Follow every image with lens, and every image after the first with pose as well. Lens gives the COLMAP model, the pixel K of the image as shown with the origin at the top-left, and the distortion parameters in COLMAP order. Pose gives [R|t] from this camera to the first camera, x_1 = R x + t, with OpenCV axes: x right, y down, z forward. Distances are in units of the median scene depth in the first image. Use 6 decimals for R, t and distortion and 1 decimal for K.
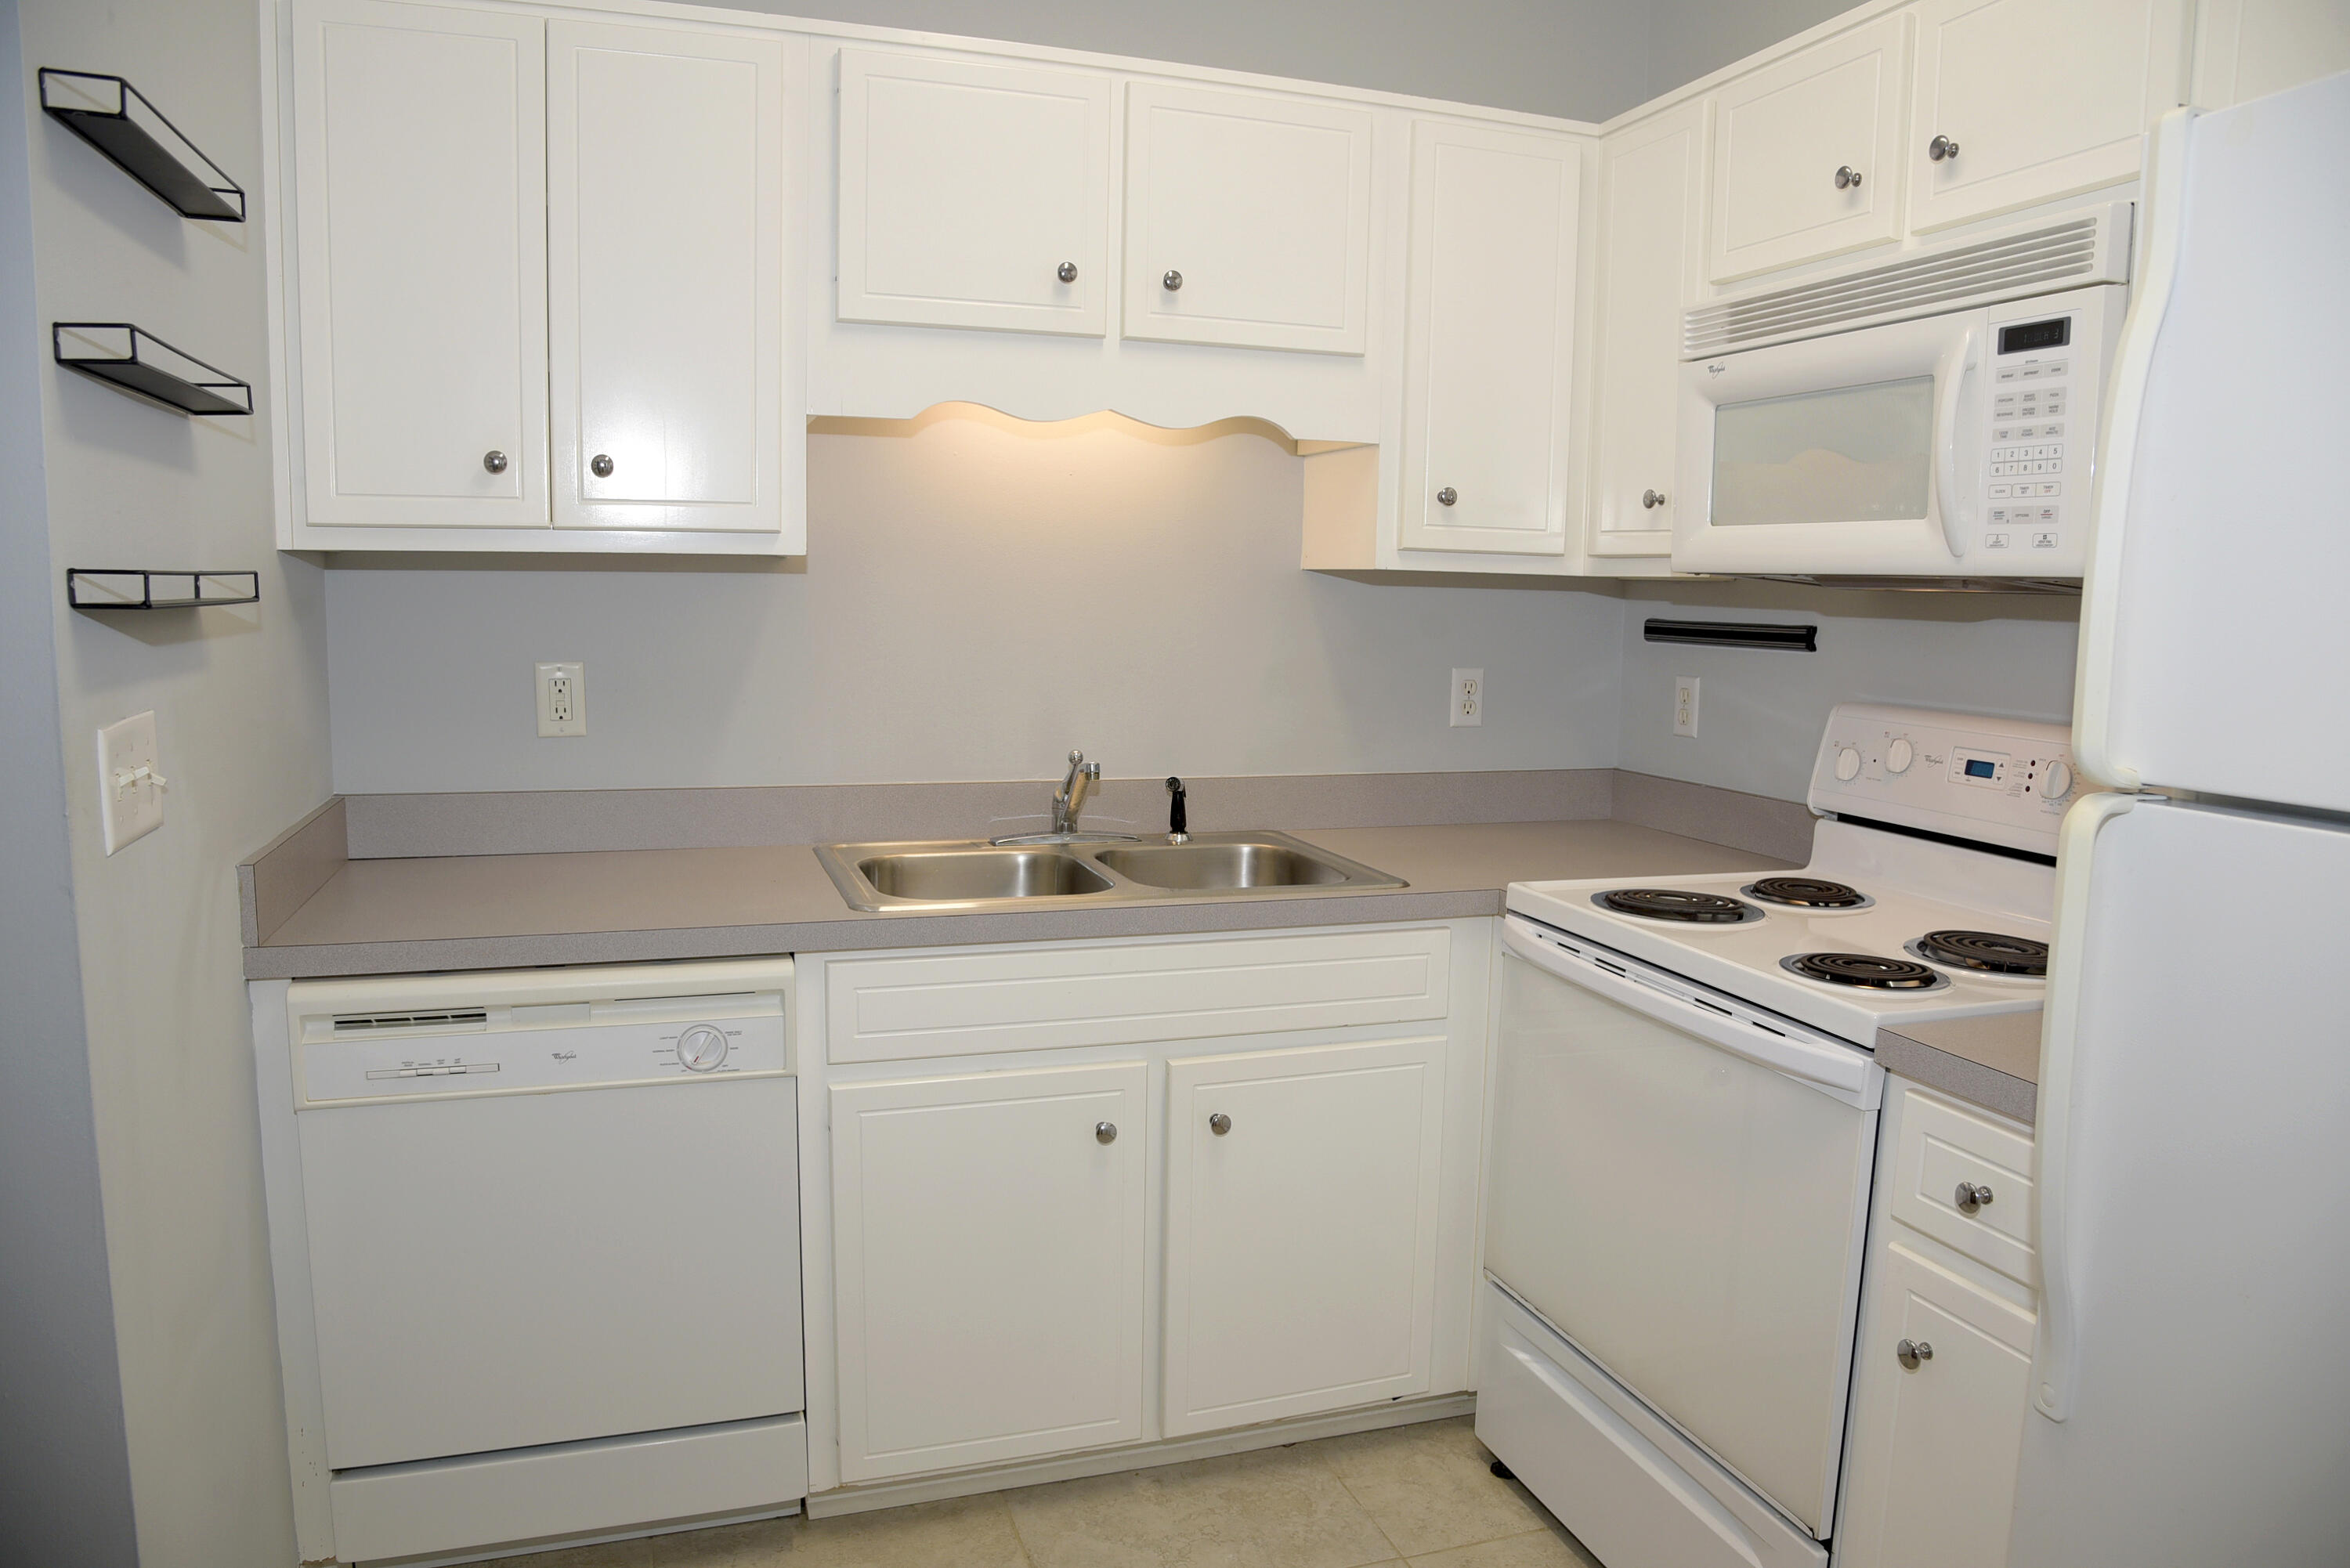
lens RADIAL K [[1579.5, 0, 1174.3], [0, 1579.5, 789.9], [0, 0, 1]] dist [-0.070477, 0.004046]
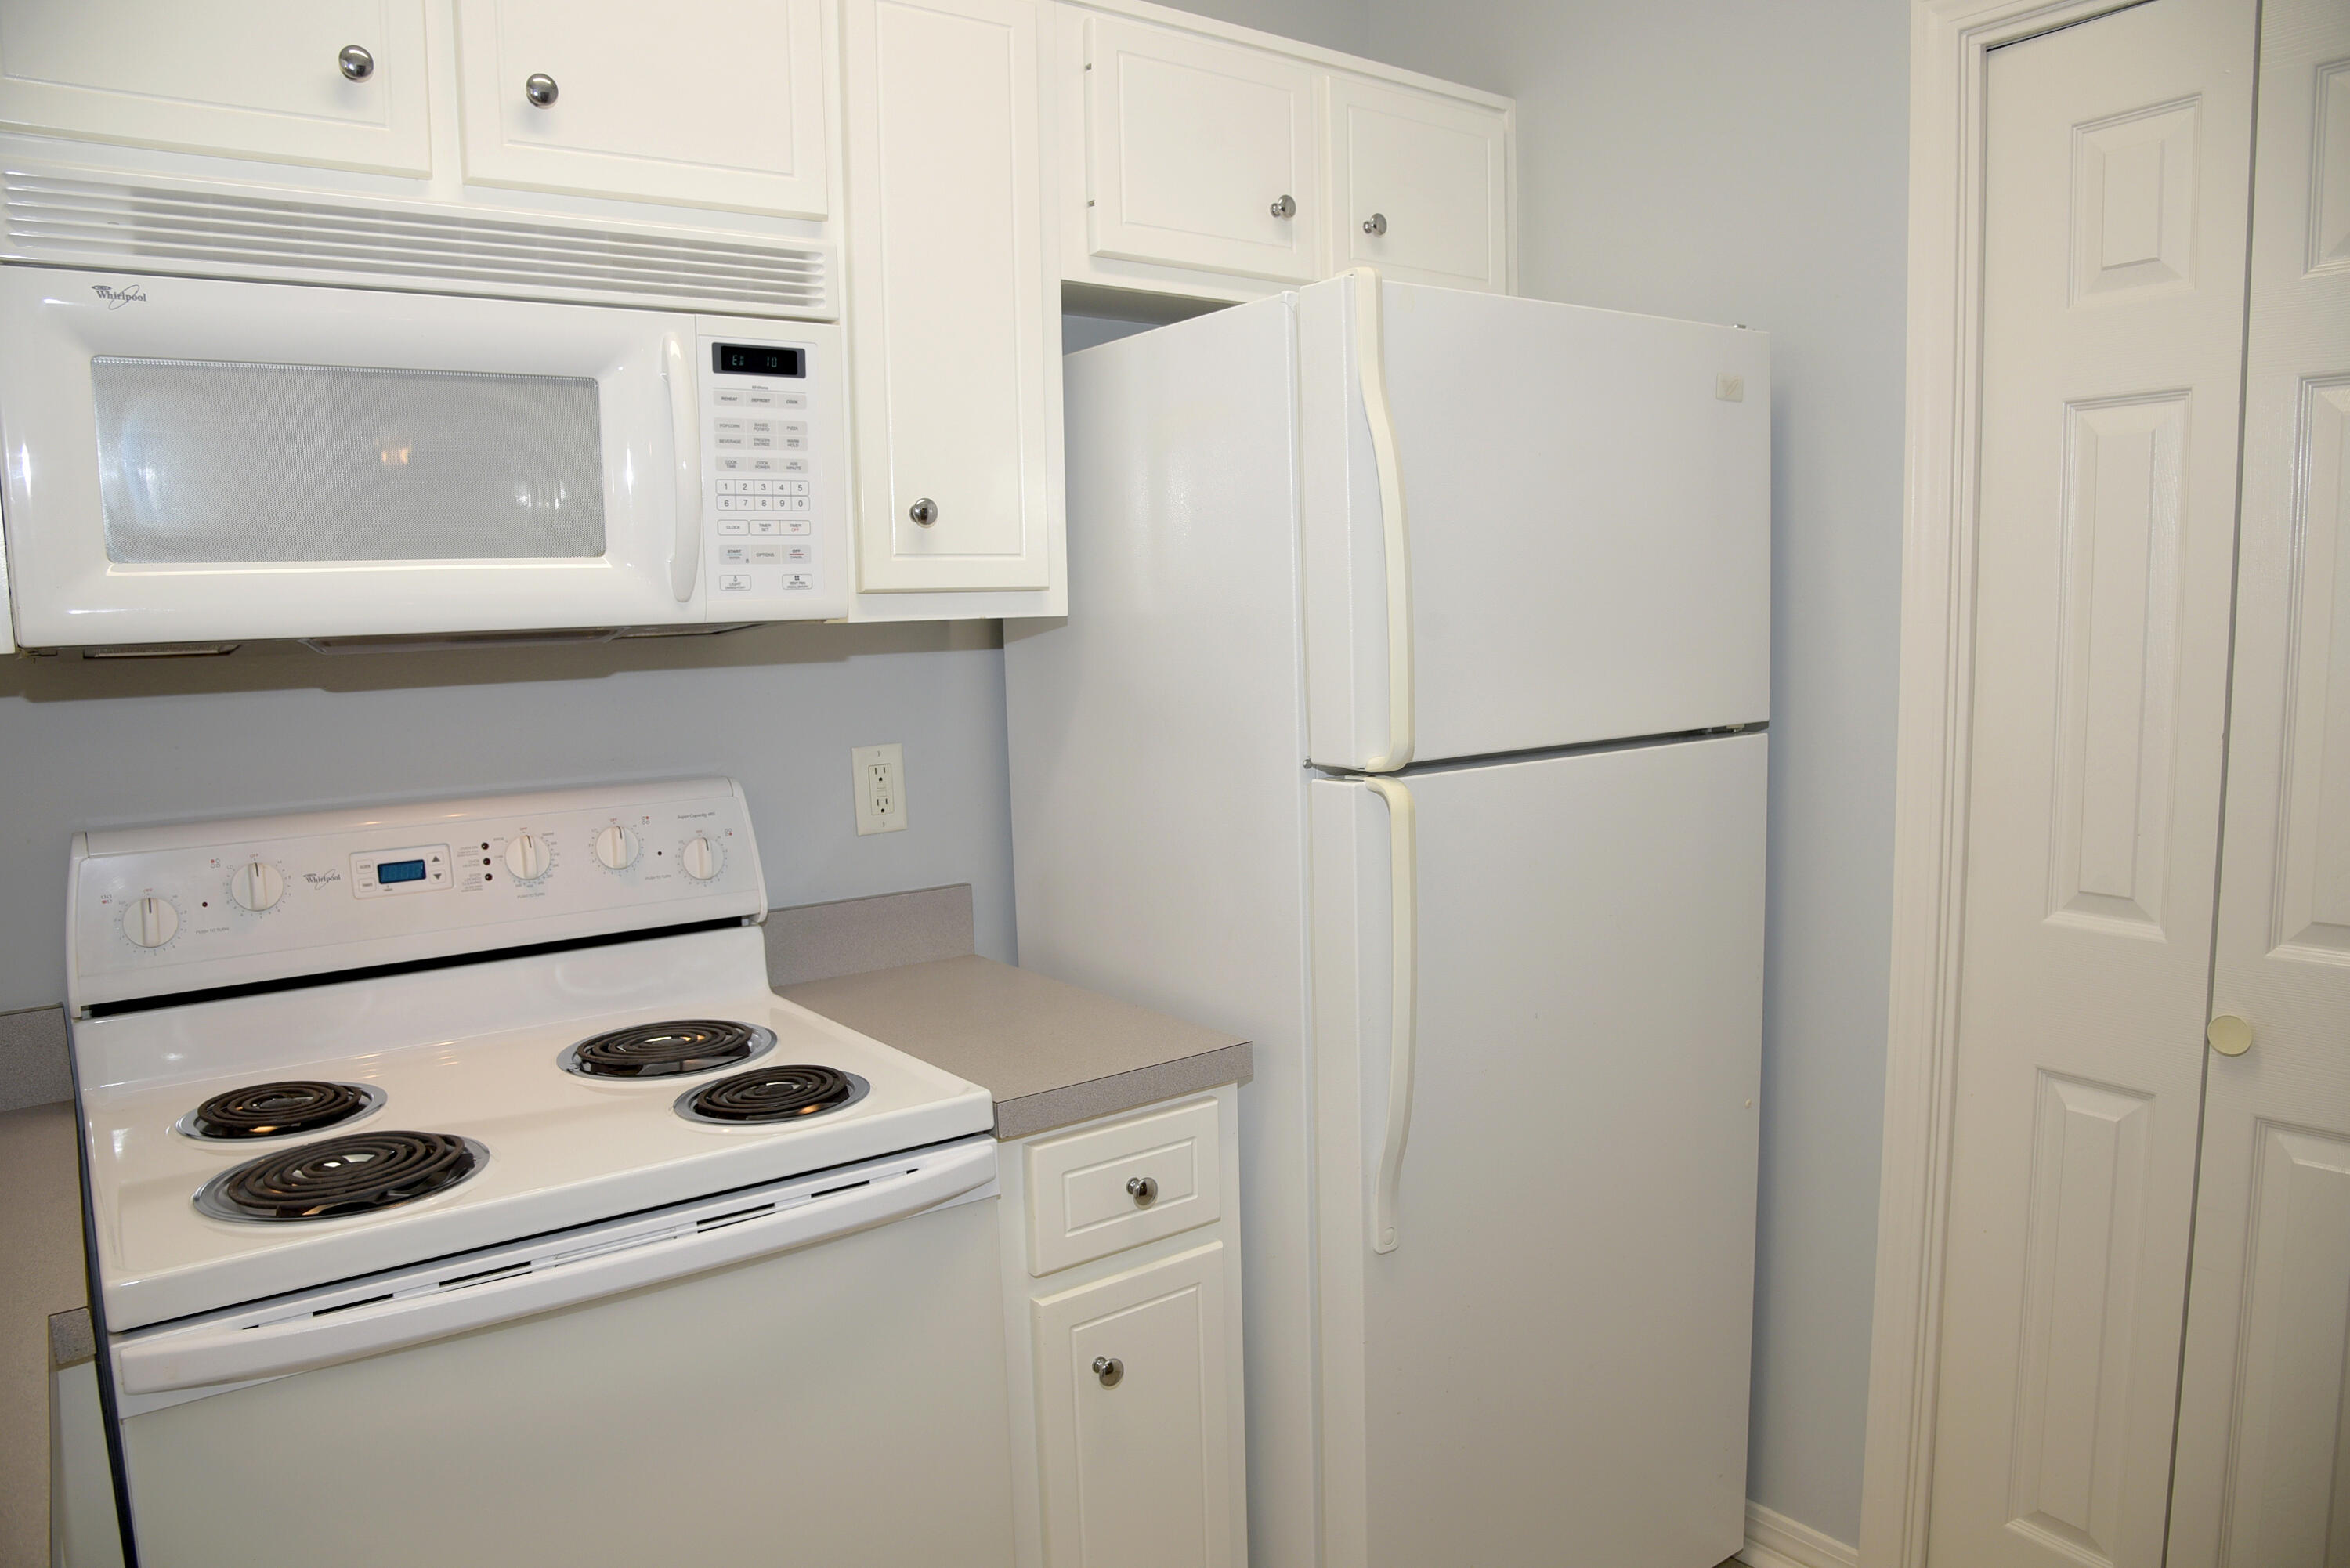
lens RADIAL K [[1579.5, 0, 1174.8], [0, 1579.5, 779.0], [0, 0, 1]] dist [-0.070477, 0.004046]
pose [[-0.295372, -0.116755, 0.948221, -0.424801], [0.146111, 0.975309, 0.165604, -0.166411], [-0.944144, 0.187460, -0.271019, 1.045970]]
